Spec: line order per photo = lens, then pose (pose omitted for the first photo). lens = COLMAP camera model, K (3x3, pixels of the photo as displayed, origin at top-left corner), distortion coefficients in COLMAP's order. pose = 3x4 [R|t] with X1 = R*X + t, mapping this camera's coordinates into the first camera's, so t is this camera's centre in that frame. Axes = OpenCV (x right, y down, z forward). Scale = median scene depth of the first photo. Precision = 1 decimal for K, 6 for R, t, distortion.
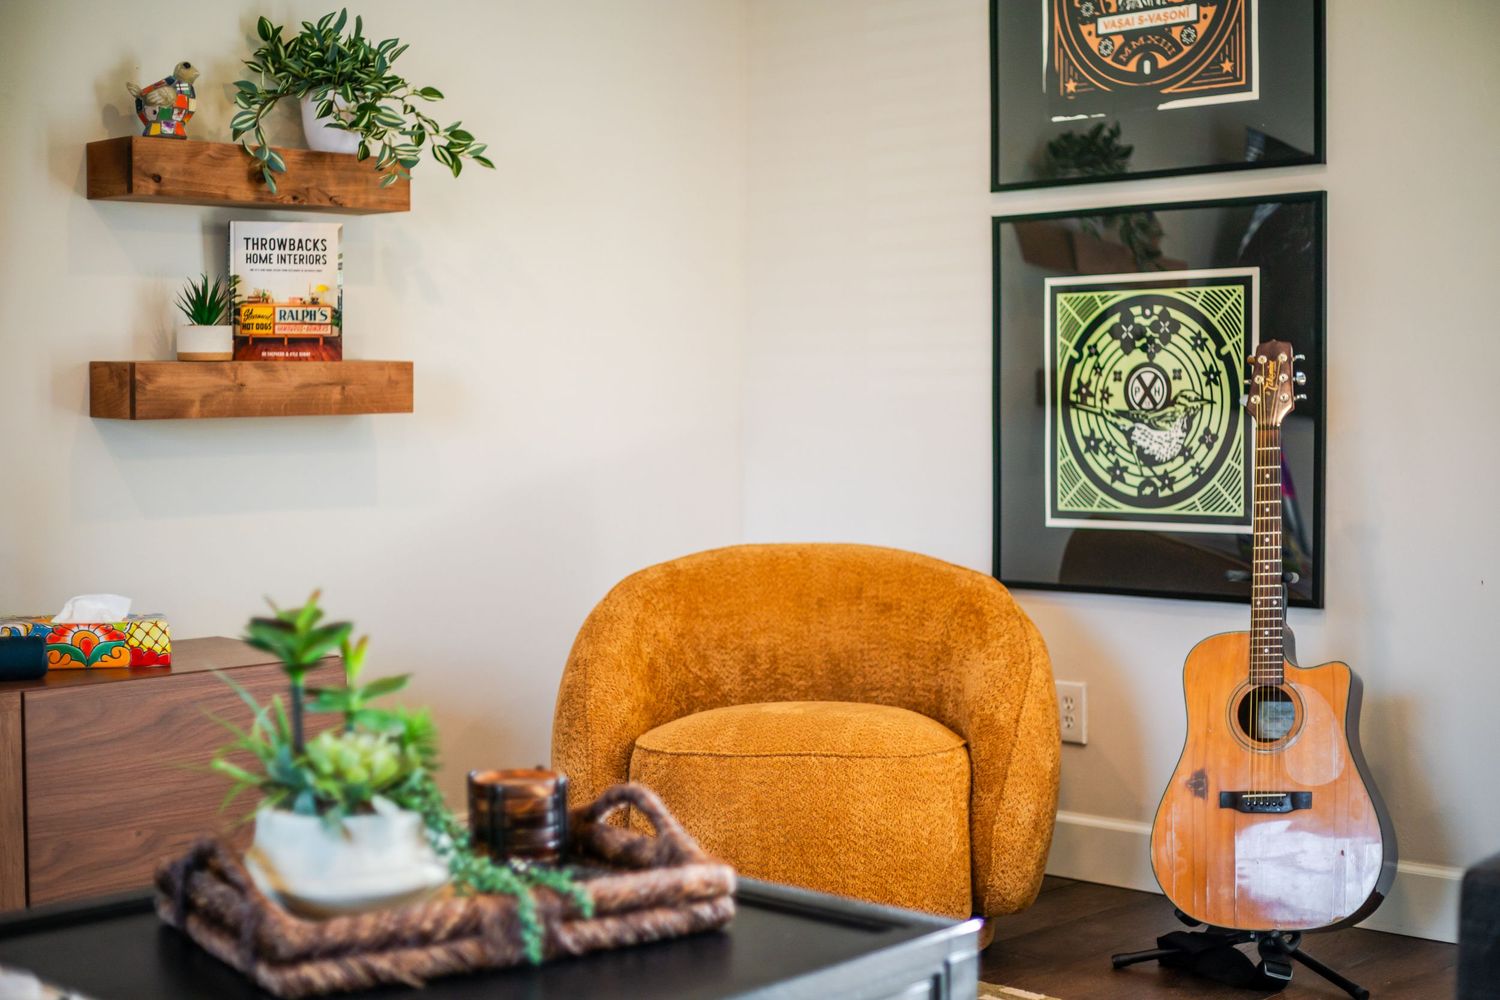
lens RADIAL K [[2229.4, 0, 754.2], [0, 2229.4, 442.4], [0, 0, 1]] dist [-0.063978, 0.000000]
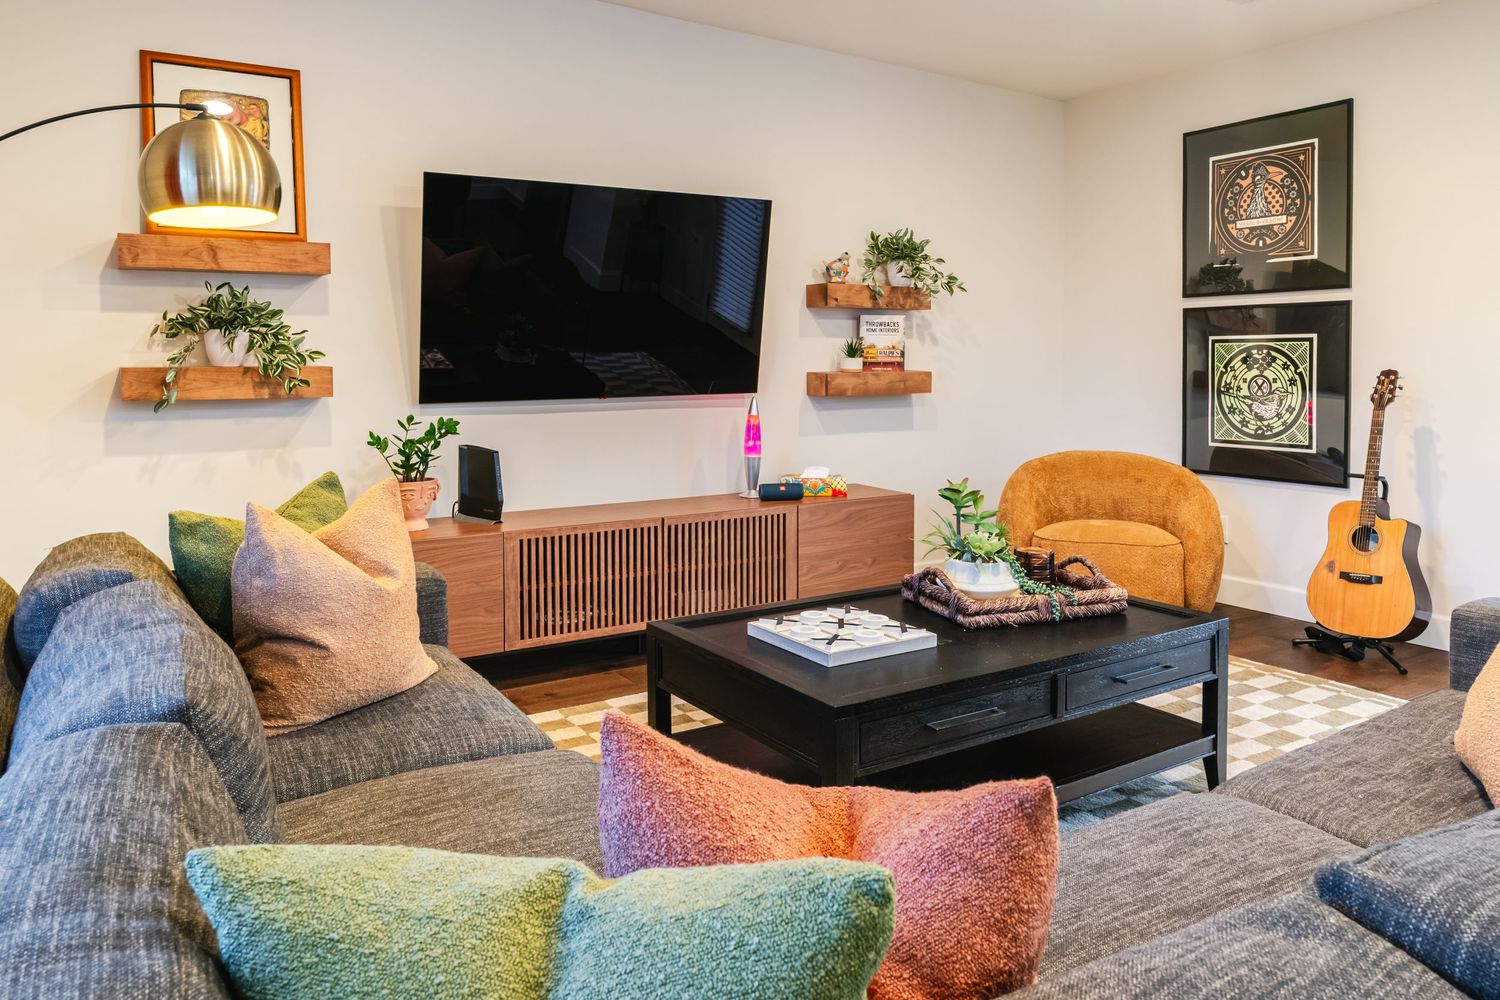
lens RADIAL K [[1048.3, 0, 745.1], [0, 1048.3, 367.4], [0, 0, 1]] dist [-0.005396, 0.005693]
pose [[0.971513, 0.009681, -0.236790, -0.081330], [-0.012800, 0.999850, -0.011637, -0.025410], [0.236642, 0.014336, 0.971491, -0.157288]]
